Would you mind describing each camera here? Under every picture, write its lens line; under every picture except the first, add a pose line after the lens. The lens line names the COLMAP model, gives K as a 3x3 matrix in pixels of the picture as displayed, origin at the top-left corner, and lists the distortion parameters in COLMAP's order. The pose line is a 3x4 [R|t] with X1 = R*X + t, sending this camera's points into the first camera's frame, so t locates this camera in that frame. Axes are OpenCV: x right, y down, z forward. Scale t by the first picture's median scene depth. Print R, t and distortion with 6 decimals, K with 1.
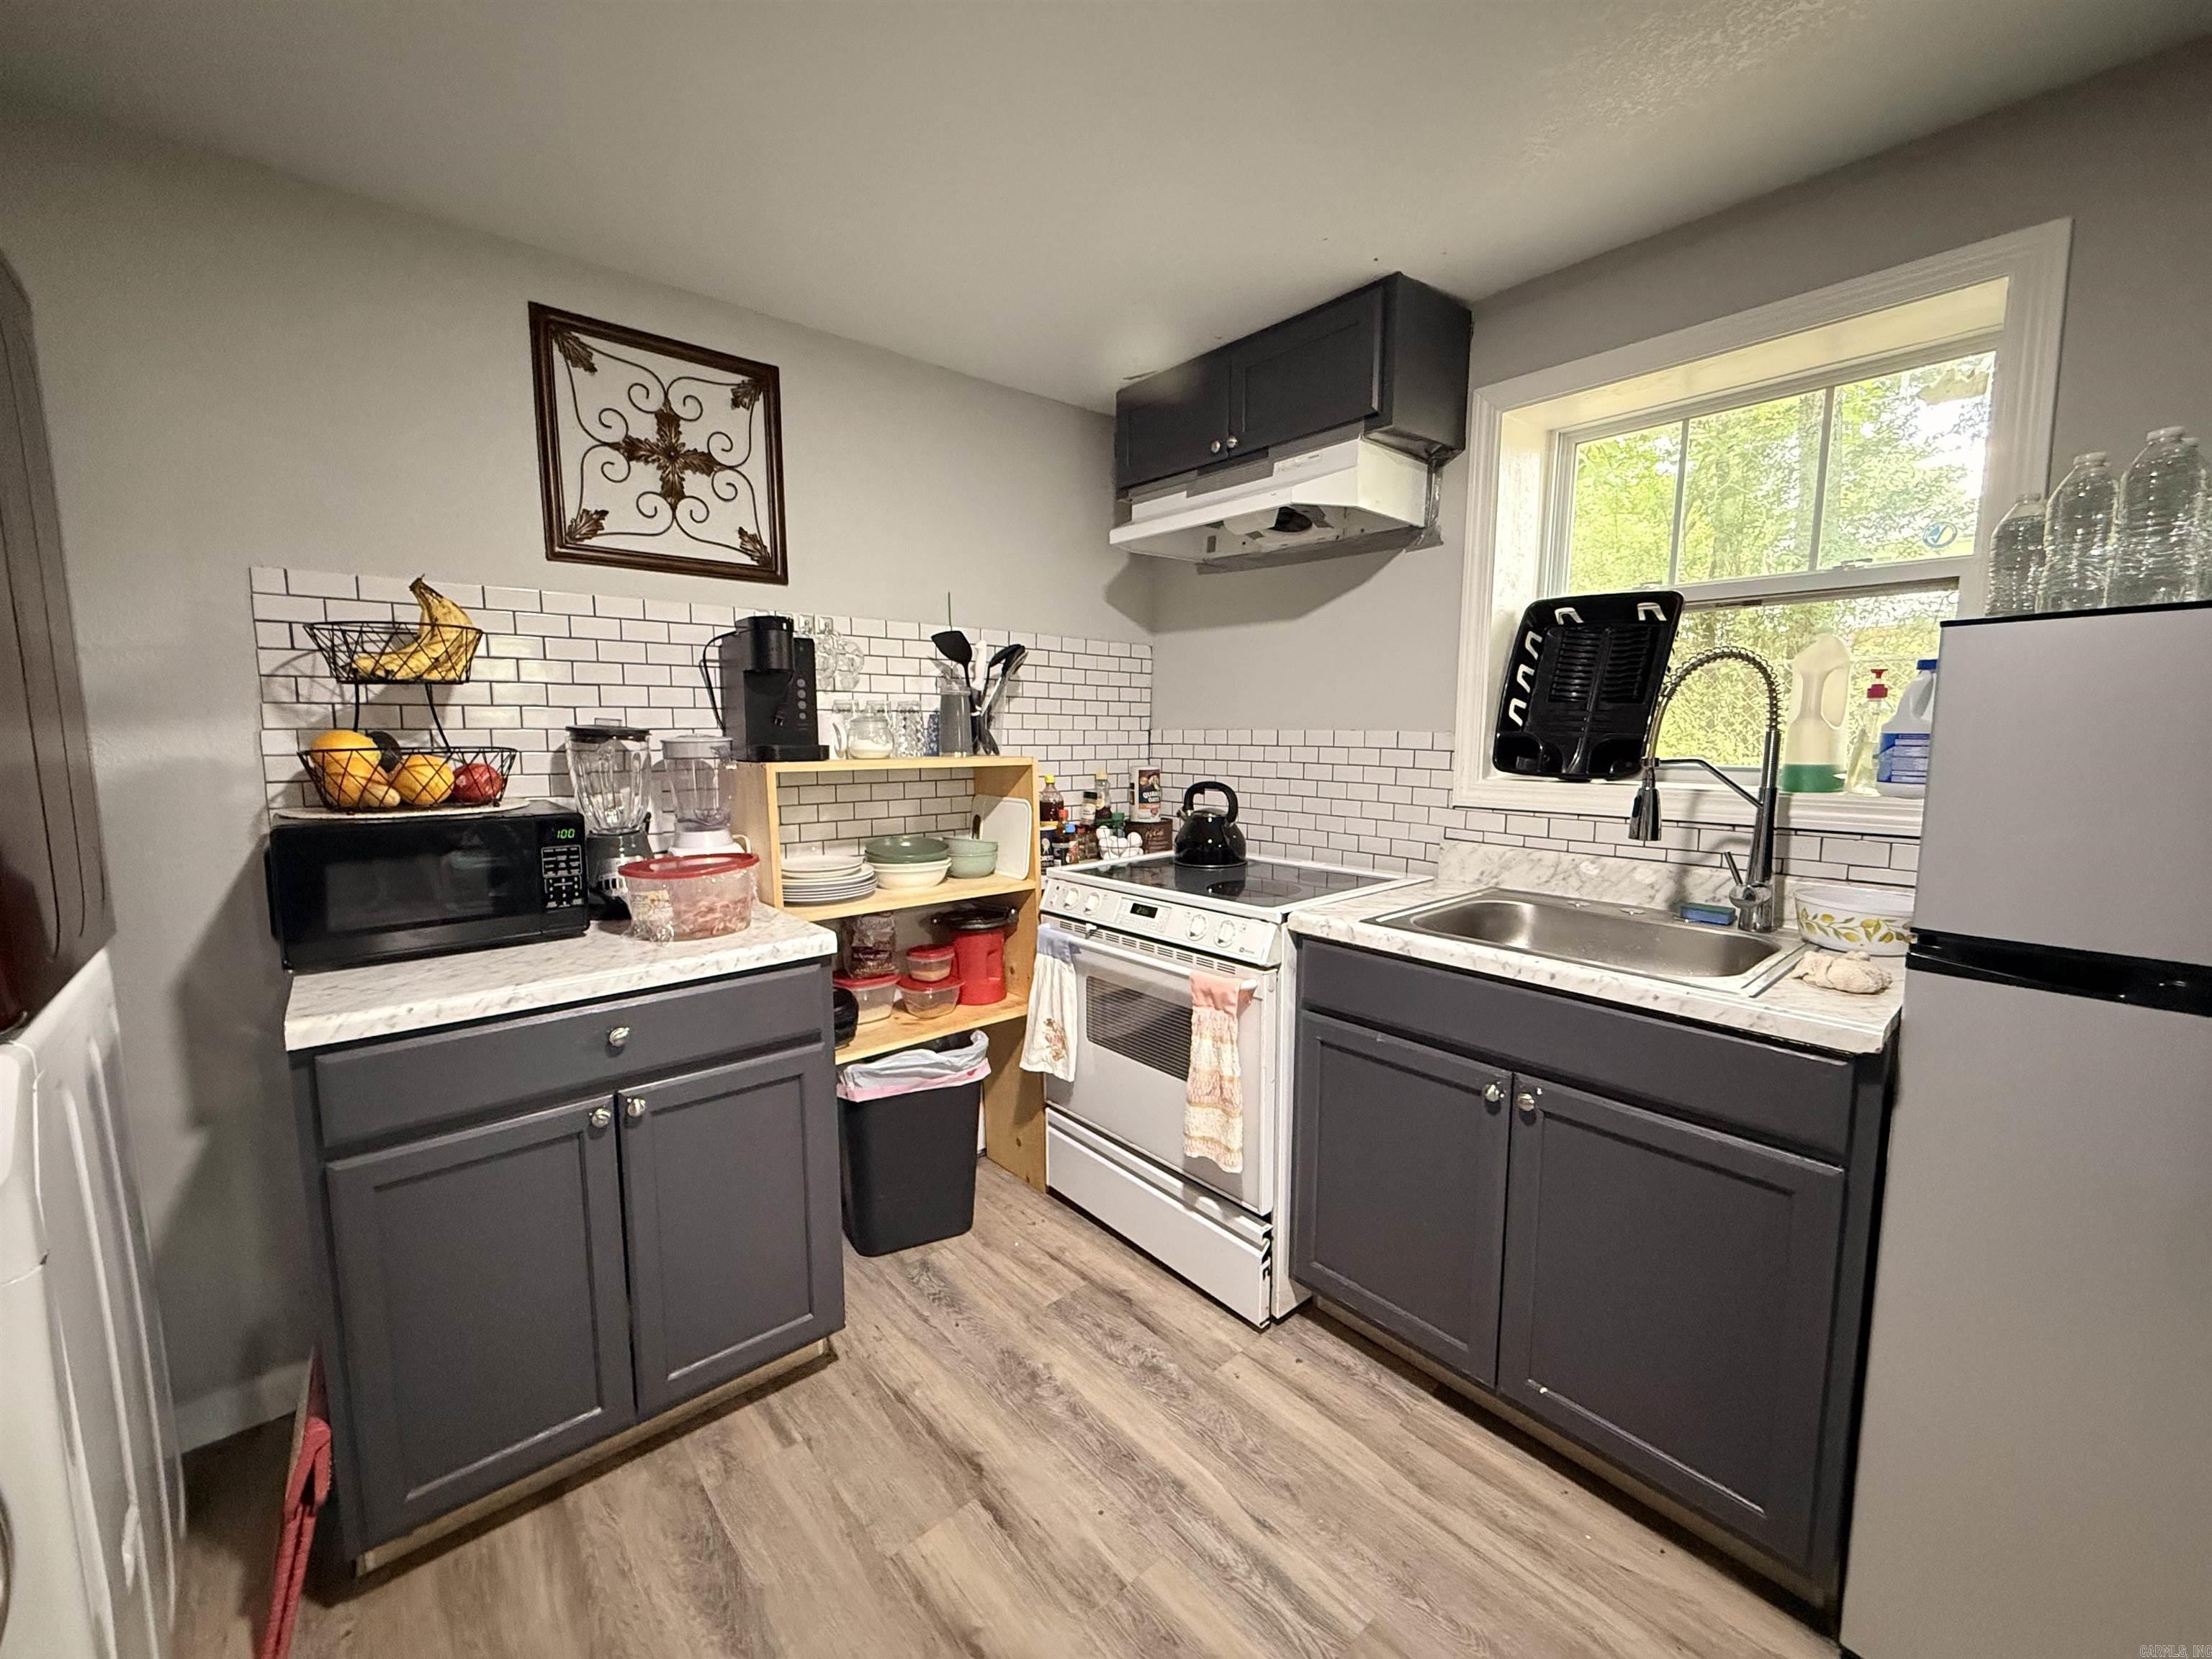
lens RADIAL K [[878.8, 0, 1099.5], [0, 878.8, 827.7], [0, 0, 1]] dist [-0.001463, 0.000357]
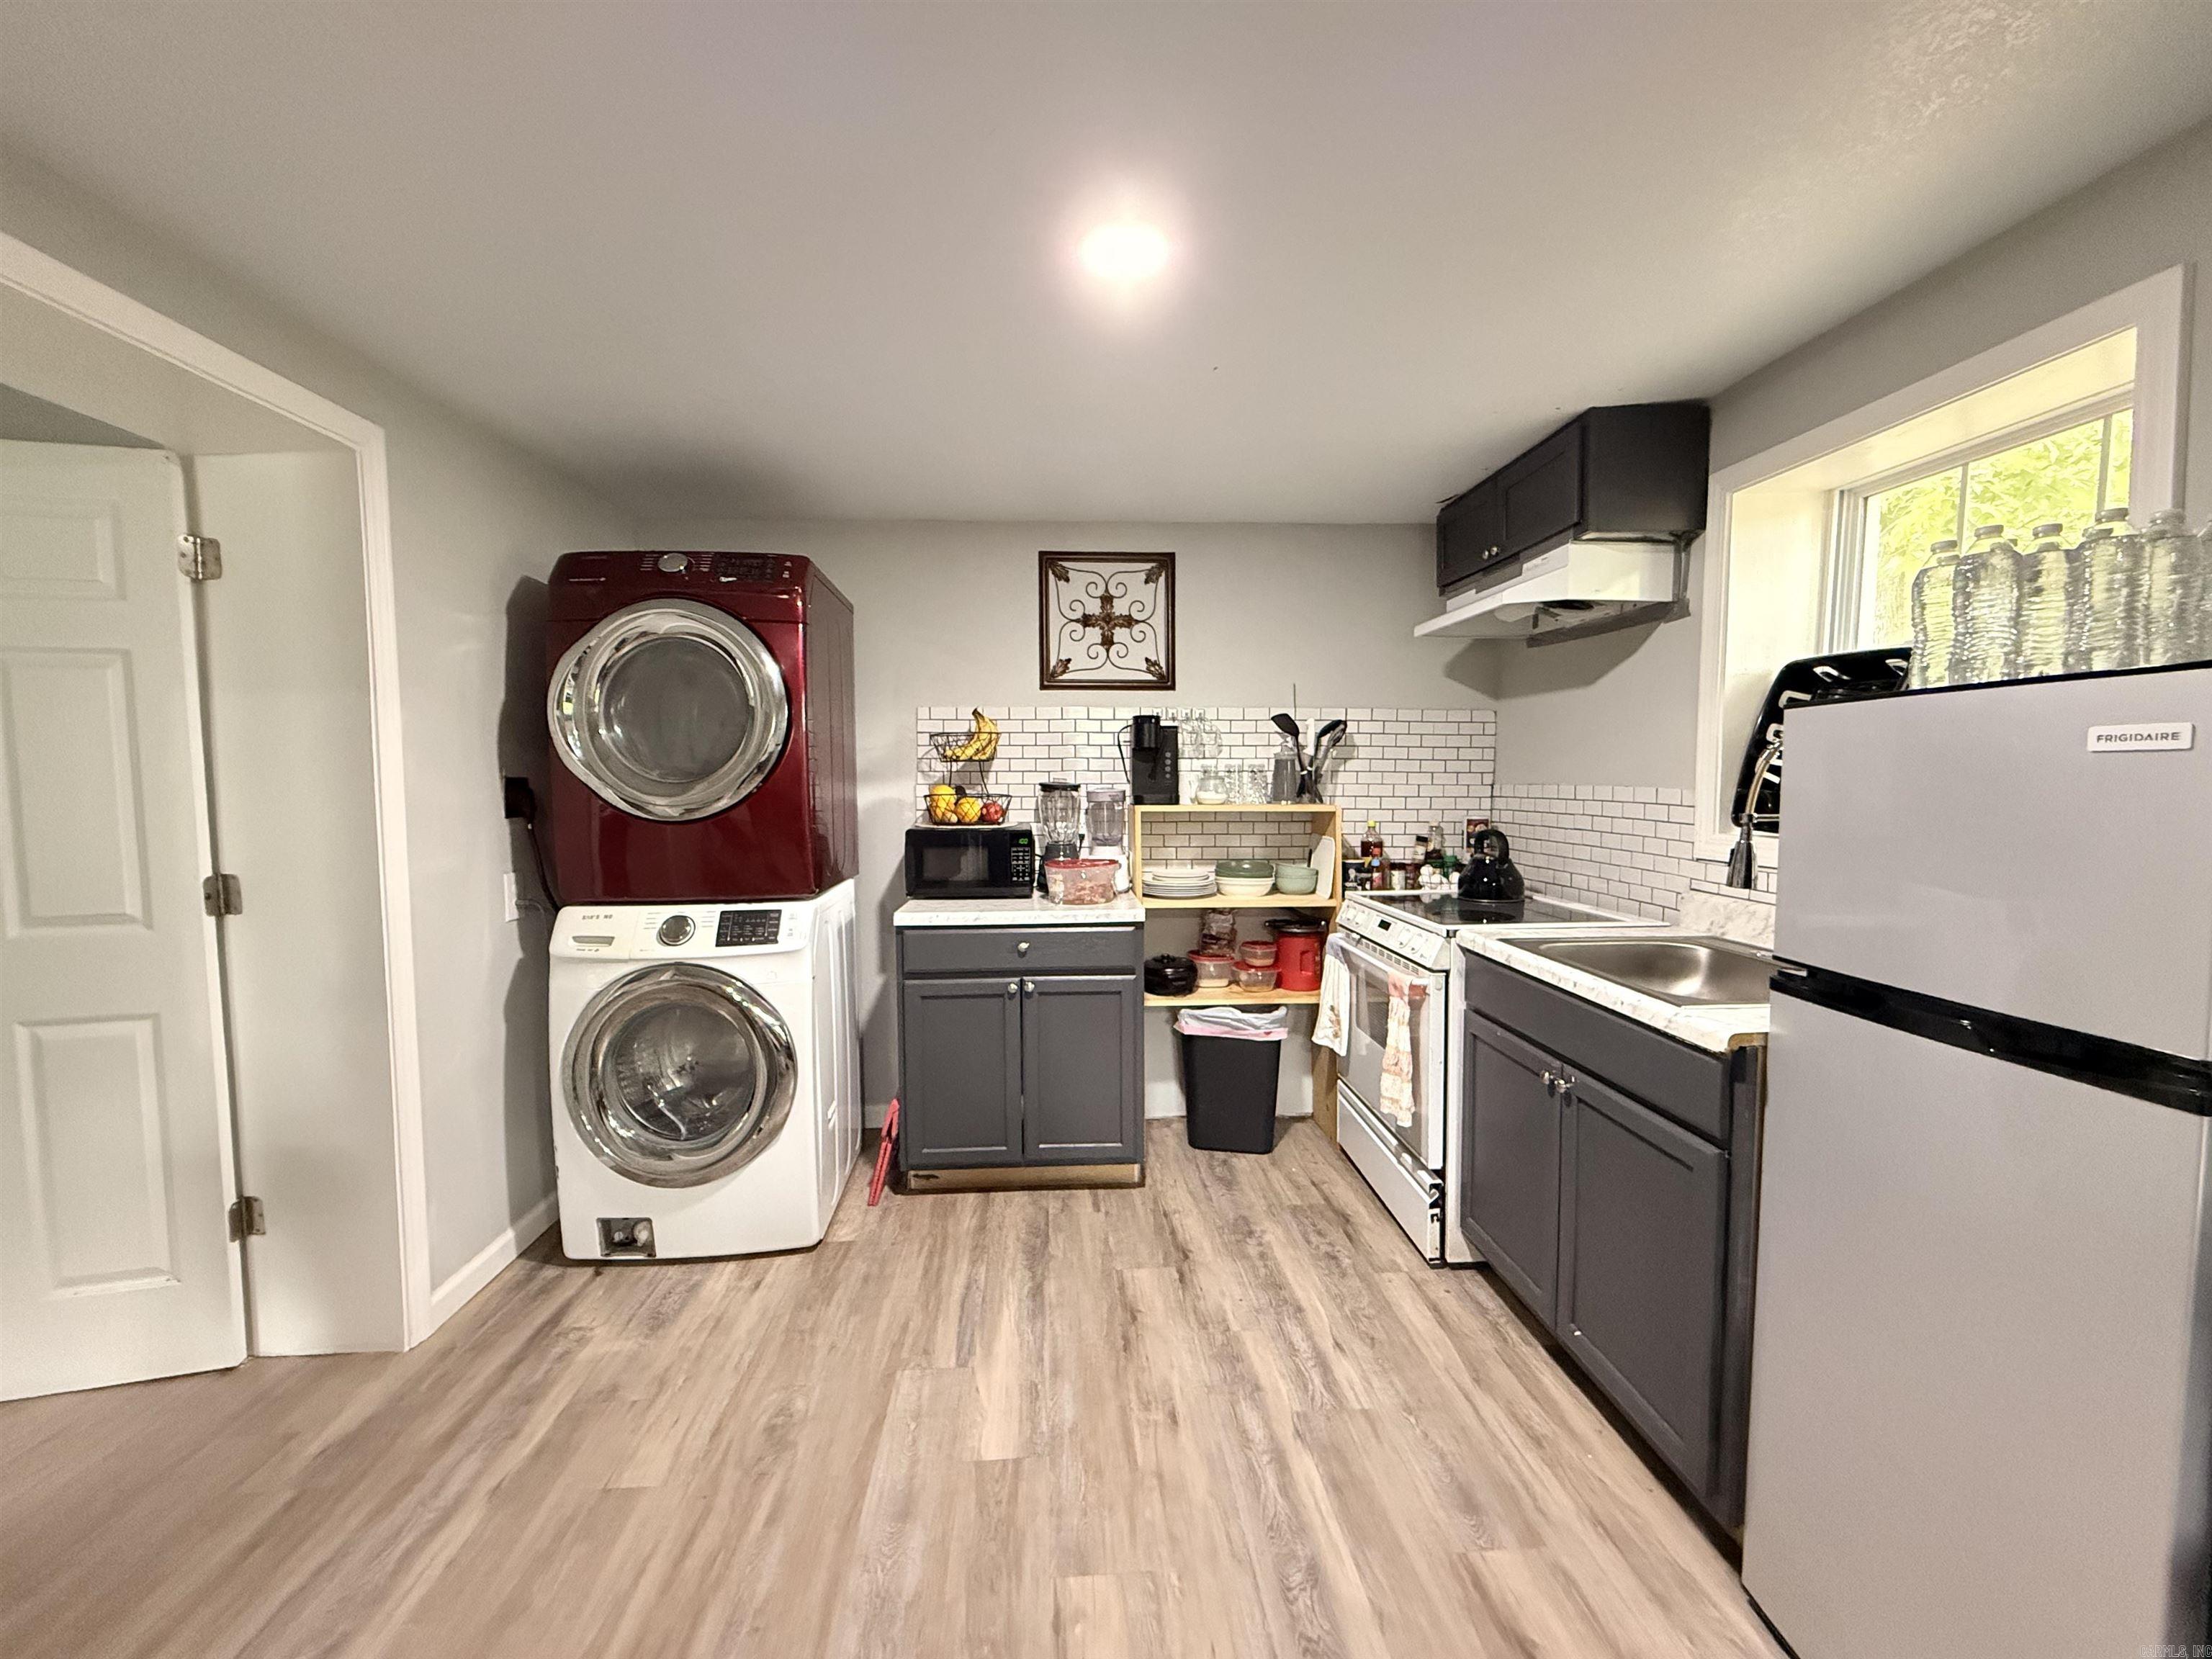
lens RADIAL K [[878.8, 0, 1099.5], [0, 878.8, 827.7], [0, 0, 1]] dist [-0.001463, 0.000357]
pose [[0.793899, 0.033368, -0.607133, 0.504410], [-0.066594, 0.997258, -0.032270, 0.021528], [0.604392, 0.066051, 0.793945, -0.293441]]
